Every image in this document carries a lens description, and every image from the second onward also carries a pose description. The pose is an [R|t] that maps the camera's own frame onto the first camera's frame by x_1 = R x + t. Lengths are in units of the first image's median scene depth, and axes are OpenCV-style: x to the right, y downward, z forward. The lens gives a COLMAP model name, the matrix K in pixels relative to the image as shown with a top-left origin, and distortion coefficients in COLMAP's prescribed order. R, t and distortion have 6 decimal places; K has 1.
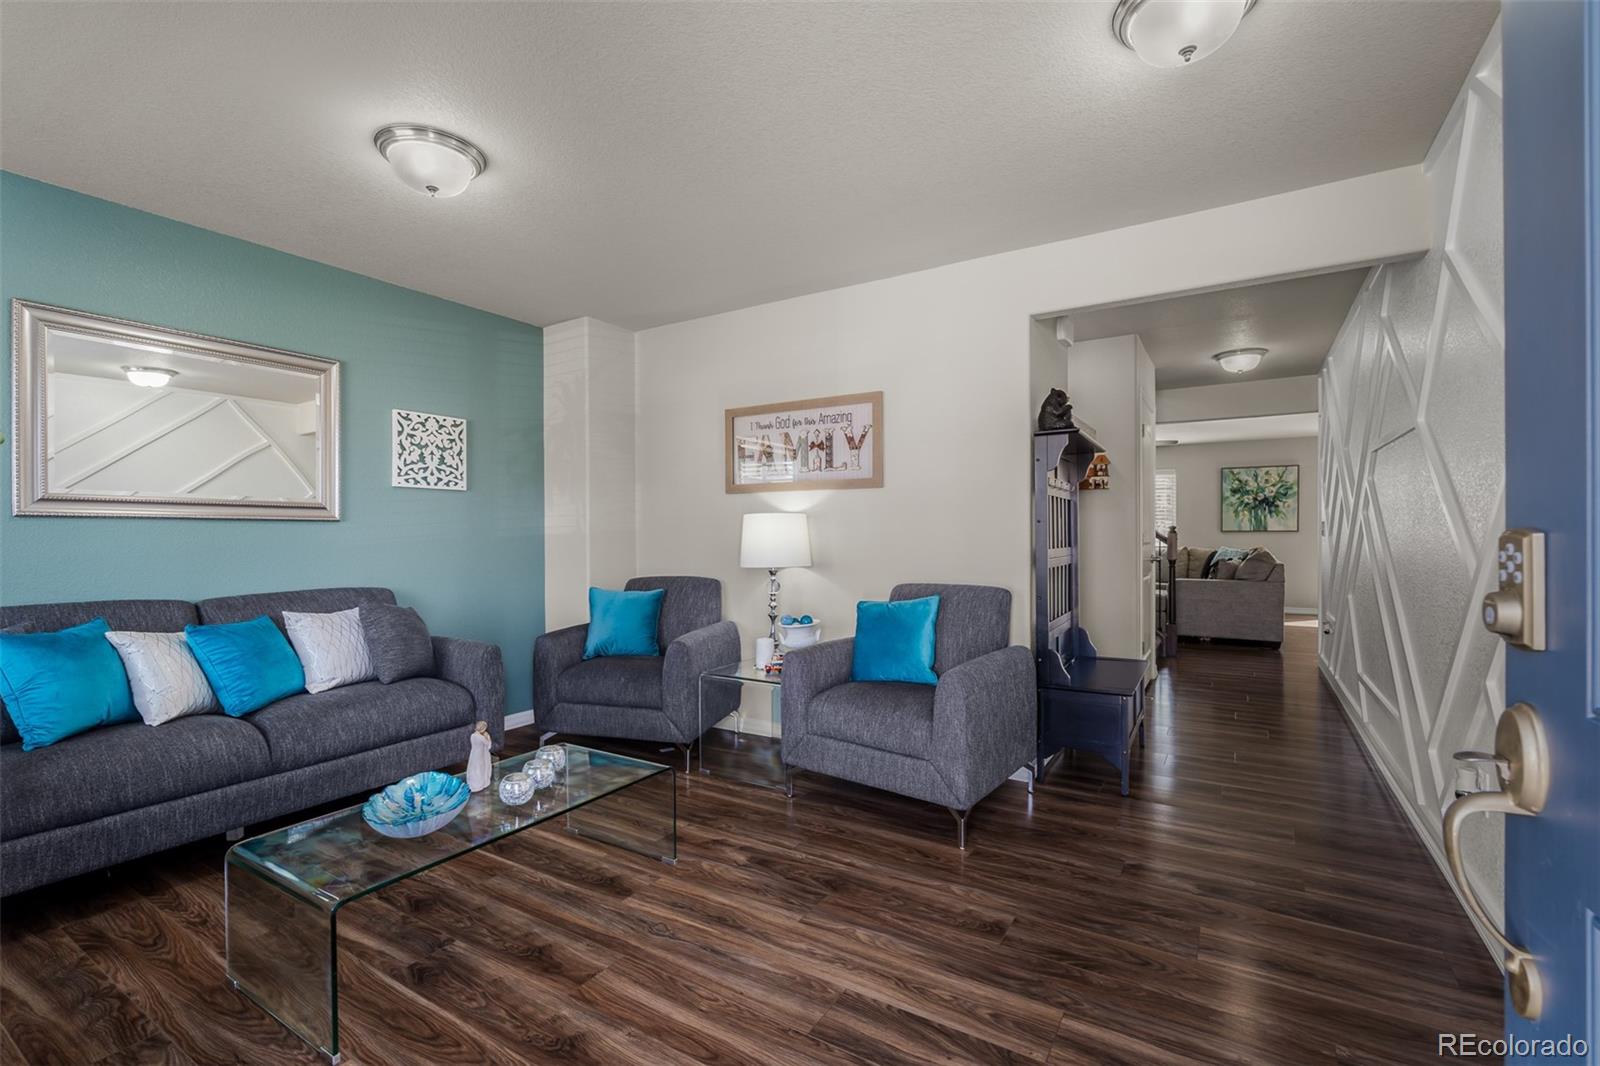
lens RADIAL K [[721.0, 0, 787.1], [0, 721.0, 537.4], [0, 0, 1]] dist [-0.000488, -0.000235]
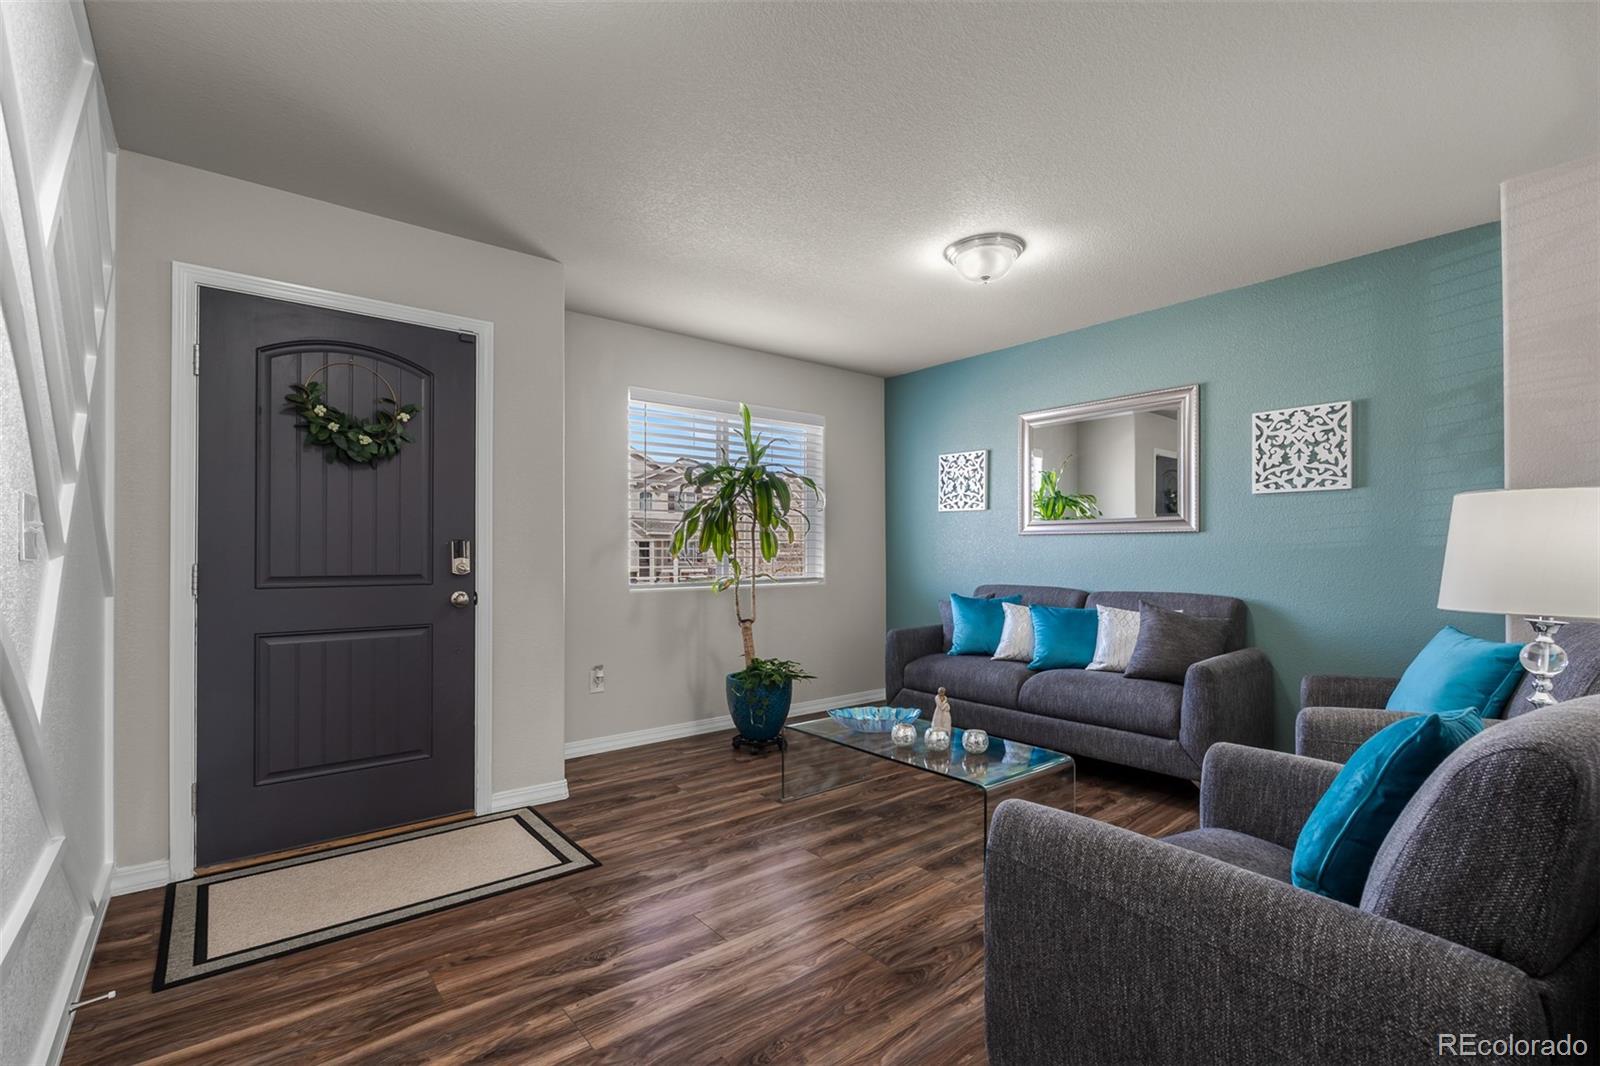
lens RADIAL K [[721.0, 0, 789.9], [0, 721.0, 539.7], [0, 0, 1]] dist [-0.000488, -0.000235]
pose [[-0.334320, -0.011695, -0.942387, 0.559049], [-0.004058, 0.999932, -0.010969, 0.003276], [0.942451, 0.000157, -0.334345, 0.730556]]
